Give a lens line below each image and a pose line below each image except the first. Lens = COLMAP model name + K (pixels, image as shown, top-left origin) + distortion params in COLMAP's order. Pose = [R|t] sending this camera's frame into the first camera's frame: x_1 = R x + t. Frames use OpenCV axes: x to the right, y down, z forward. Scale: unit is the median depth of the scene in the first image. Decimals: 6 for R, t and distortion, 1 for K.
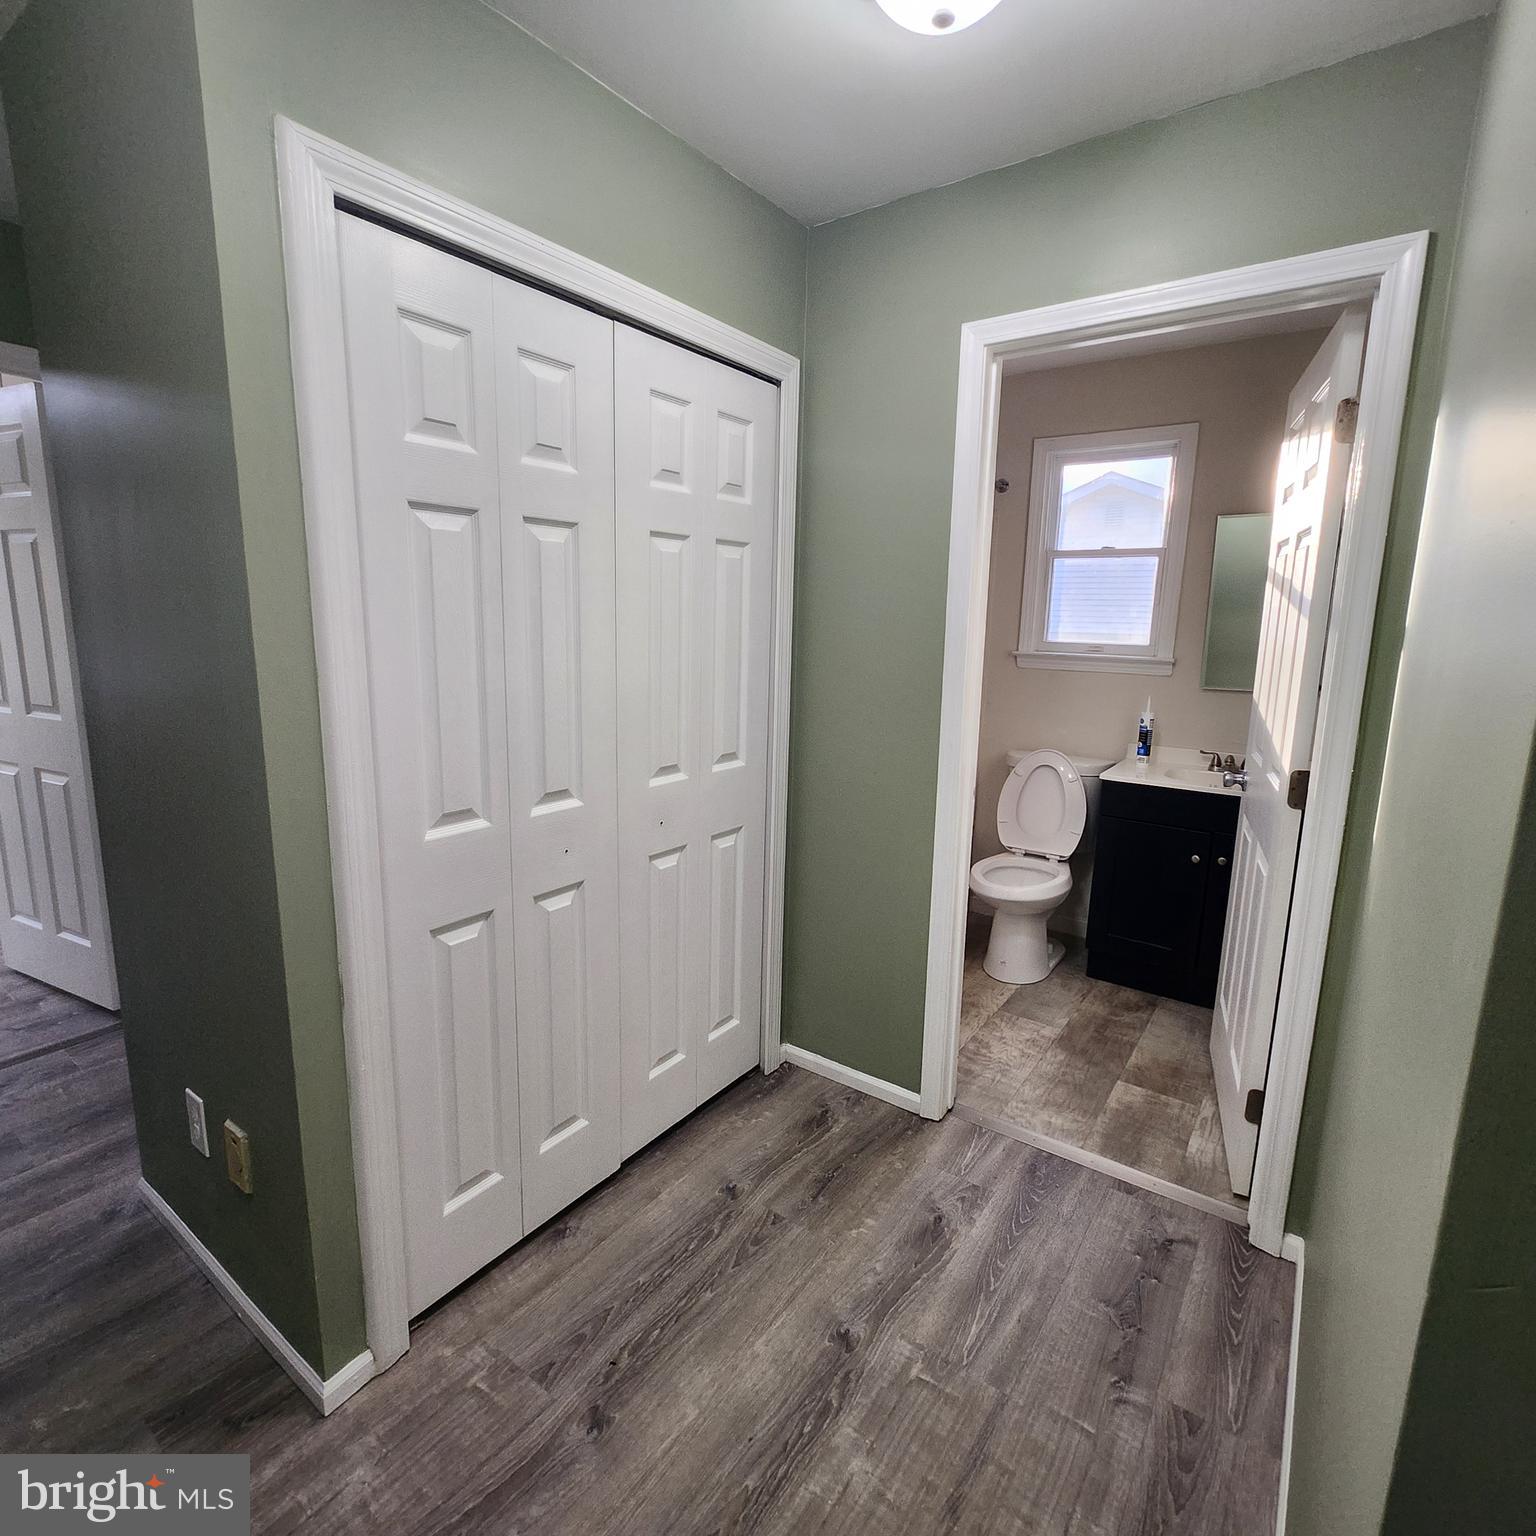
lens RADIAL K [[805.1, 0, 759.5], [0, 805.1, 749.8], [0, 0, 1]] dist [-0.000867, -0.001899]
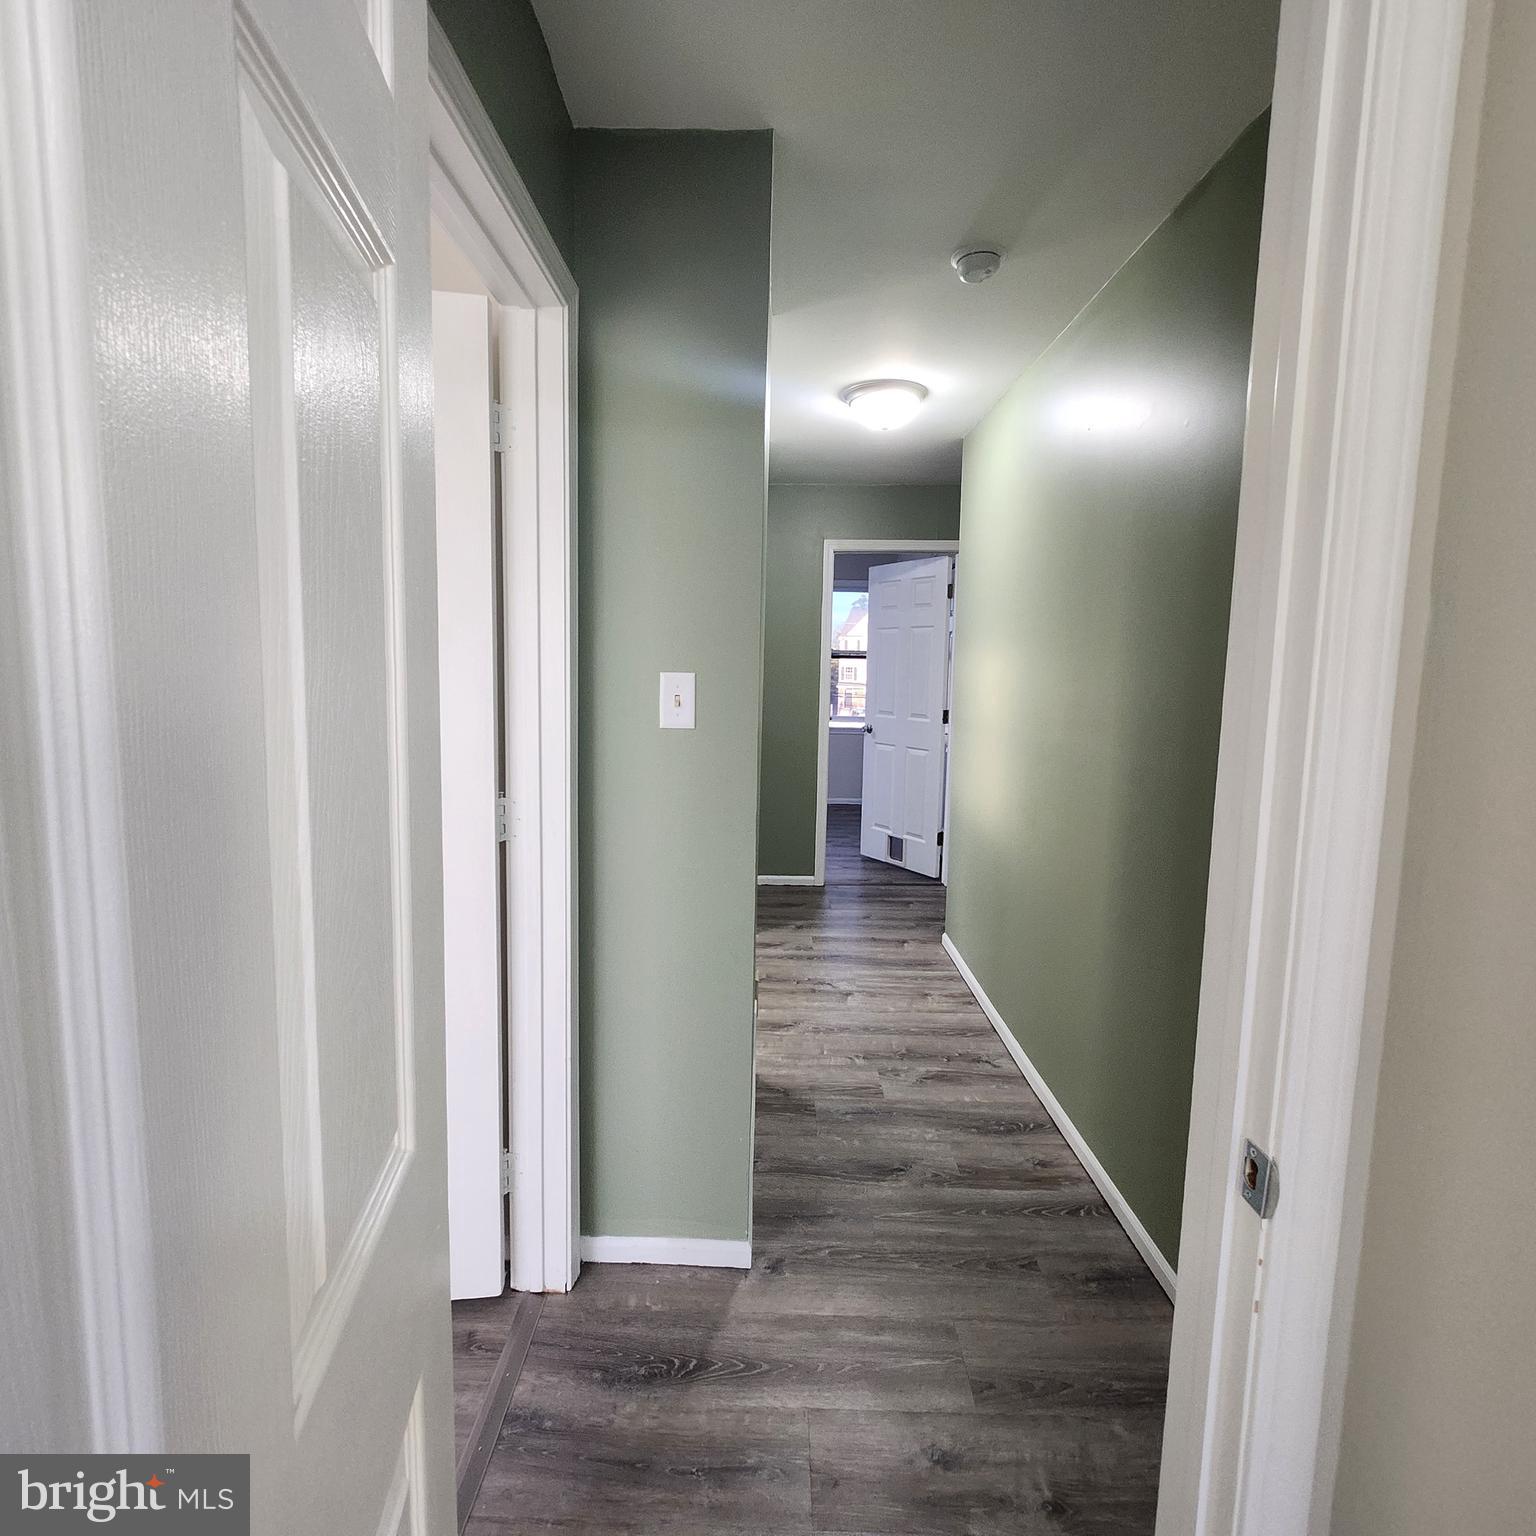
lens RADIAL K [[805.1, 0, 759.5], [0, 805.1, 749.8], [0, 0, 1]] dist [-0.000867, -0.001899]
pose [[-0.578277, -0.118717, 0.807157, -1.762264], [0.107277, 0.969701, 0.219480, -0.296291], [-0.808757, 0.213509, -0.548020, 1.650751]]
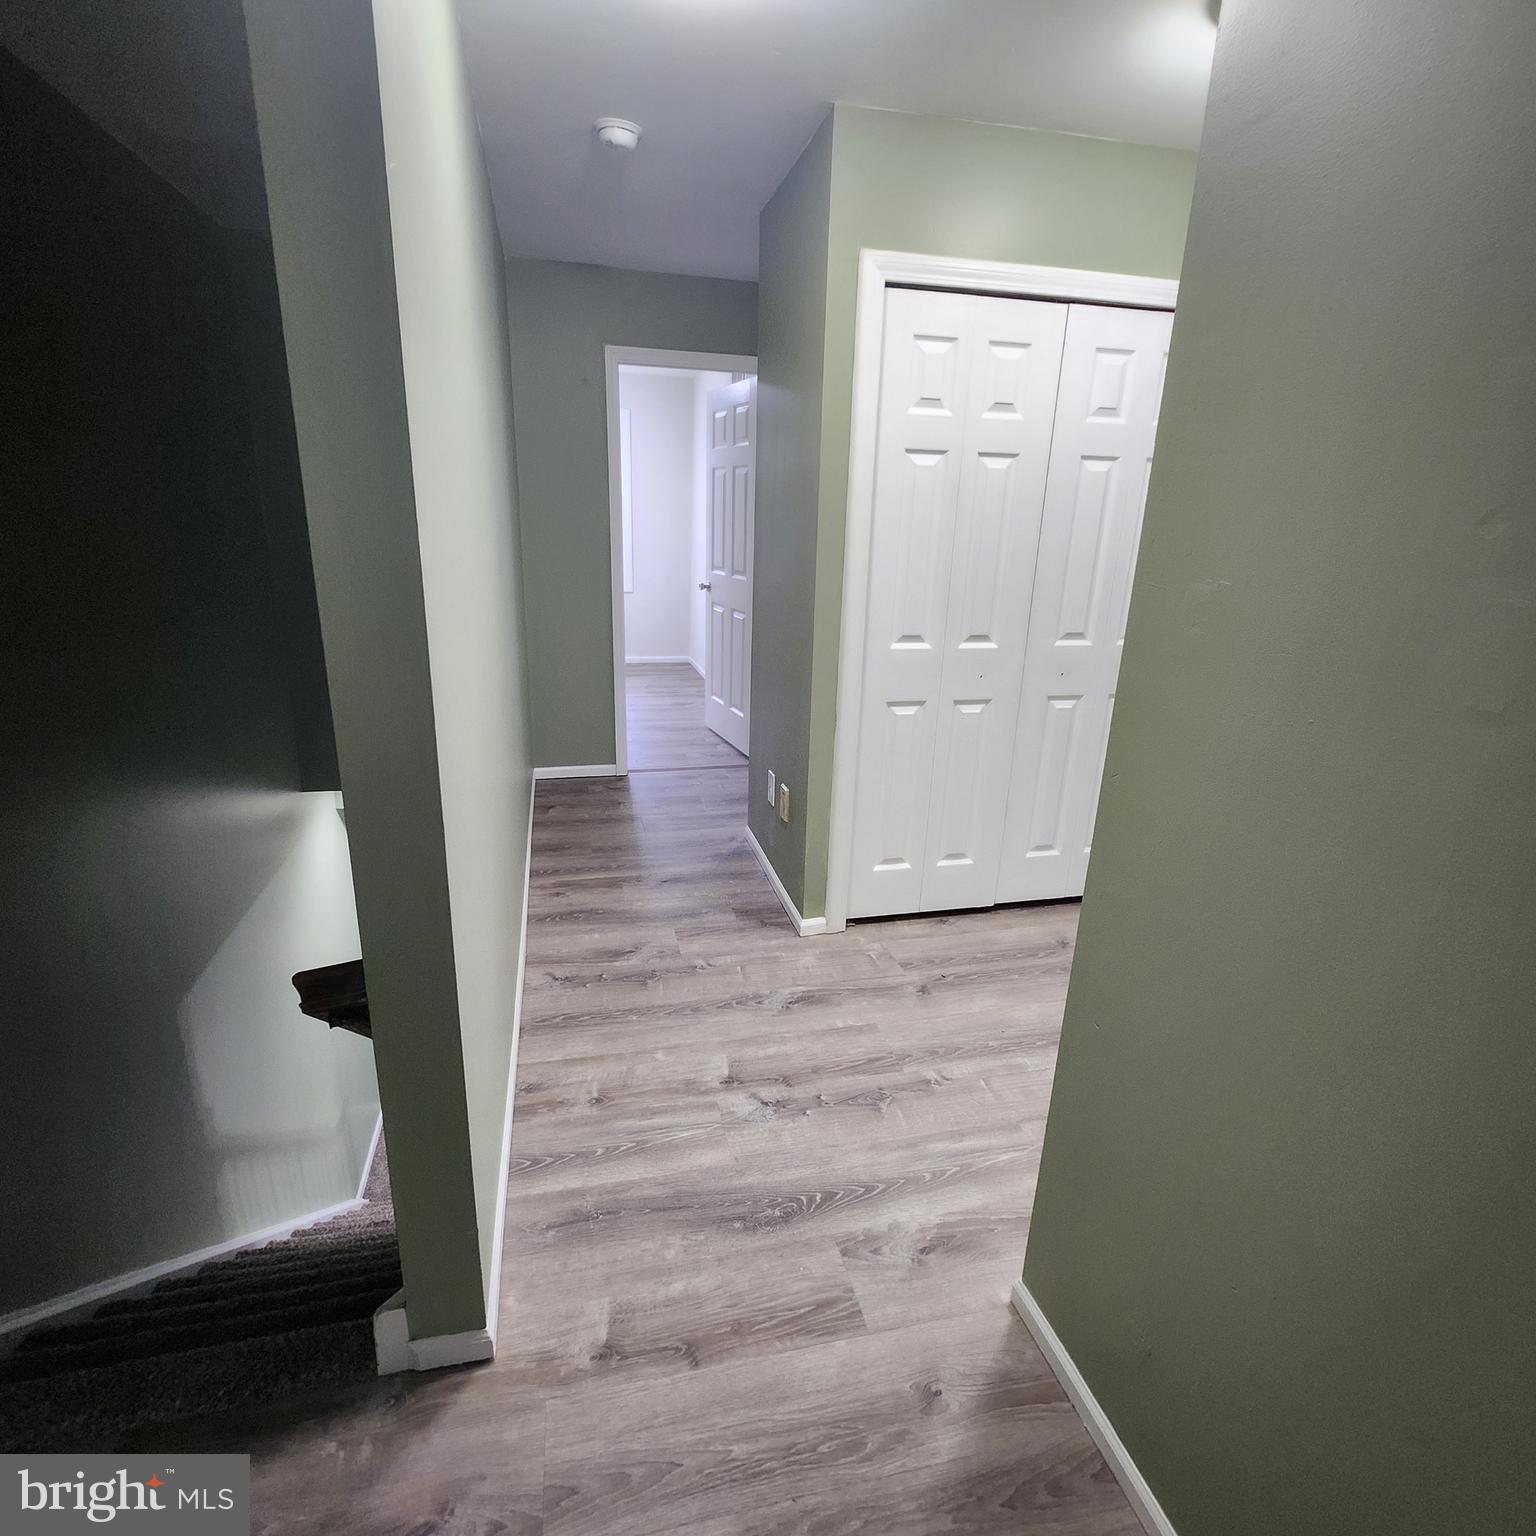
lens RADIAL K [[805.1, 0, 759.5], [0, 805.1, 749.8], [0, 0, 1]] dist [-0.000867, -0.001899]
pose [[0.756817, 0.187571, -0.626135, 0.459729], [-0.121780, 0.981631, 0.146870, 0.097555], [0.642182, -0.034903, 0.765757, -0.479114]]
